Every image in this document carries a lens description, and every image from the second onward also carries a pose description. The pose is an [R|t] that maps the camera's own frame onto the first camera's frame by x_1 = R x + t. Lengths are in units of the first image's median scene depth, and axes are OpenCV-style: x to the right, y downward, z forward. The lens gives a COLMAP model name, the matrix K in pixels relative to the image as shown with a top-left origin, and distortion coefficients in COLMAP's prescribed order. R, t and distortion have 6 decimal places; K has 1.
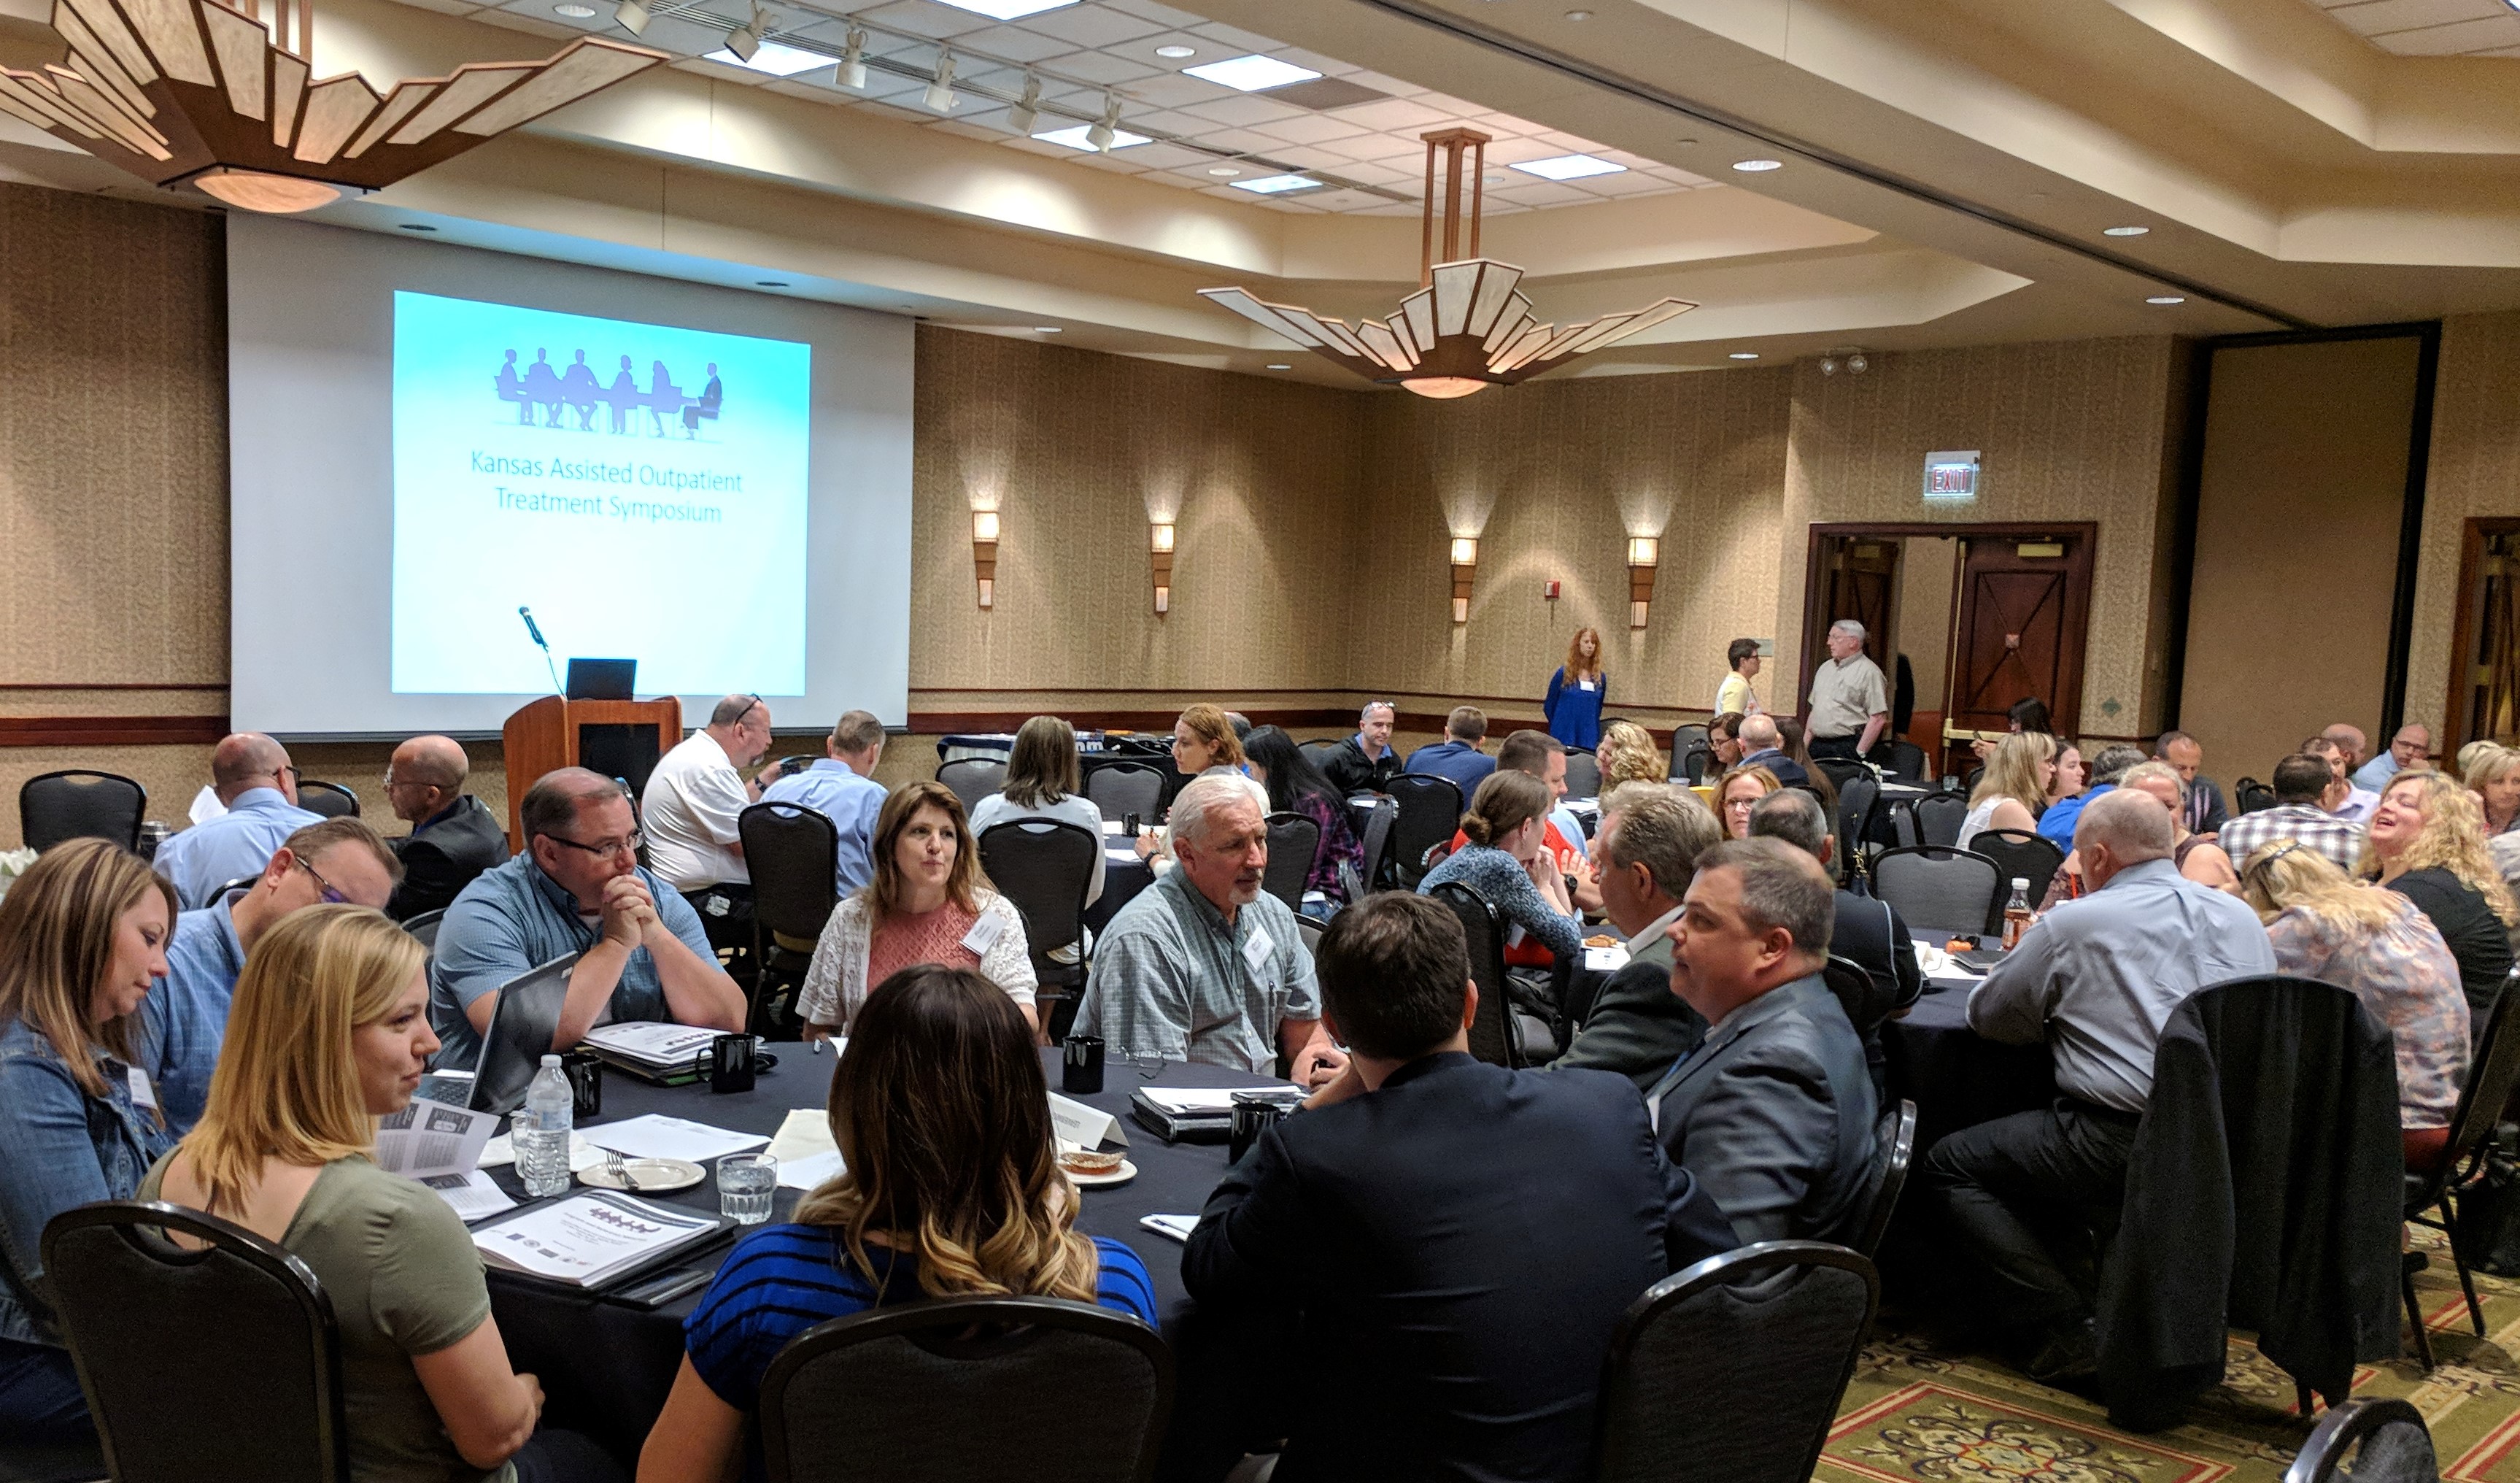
lens RADIAL K [[2166.4, 0, 1260.0], [0, 2166.4, 741.5], [0, 0, 1]] dist [0.037348, 0.002501]
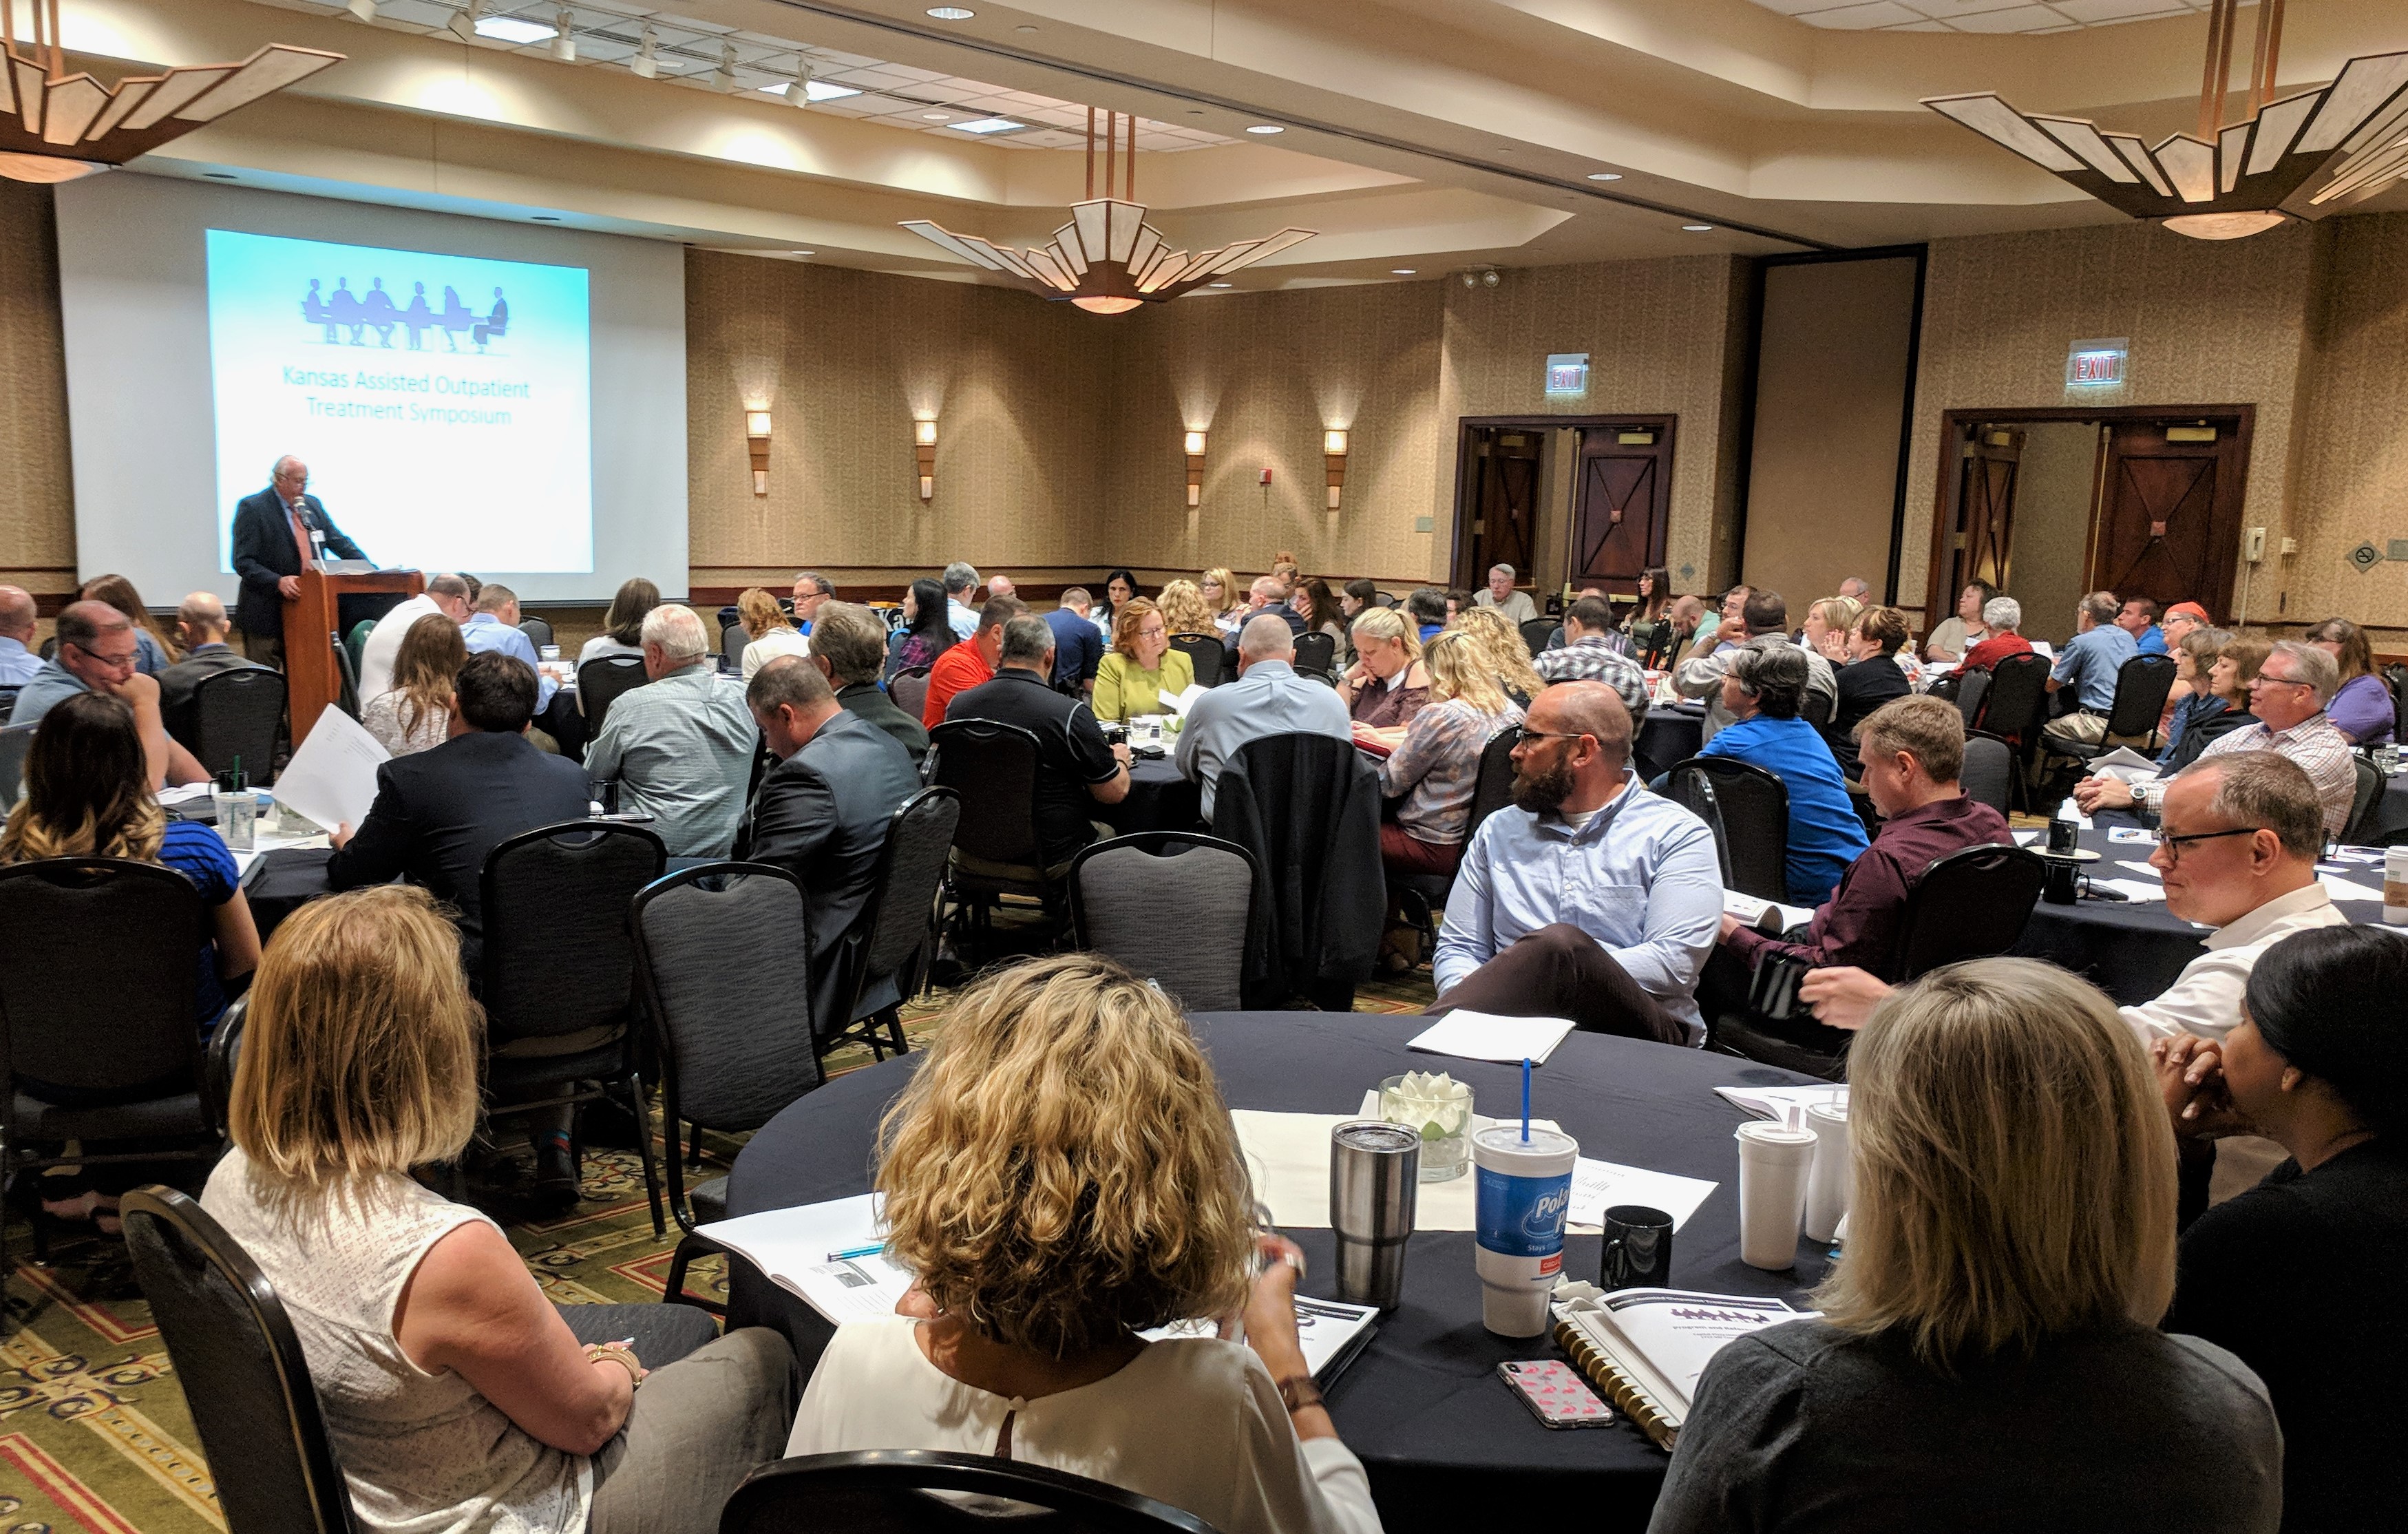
lens RADIAL K [[2007.9, 0, 1168.3], [0, 2007.9, 763.0], [0, 0, 1]] dist [0.003037, 0.046200]
pose [[0.999871, -0.011475, 0.011200, 0.094388], [0.010653, 0.997427, 0.070887, 0.007935], [-0.011985, -0.070758, 0.997421, -0.100077]]
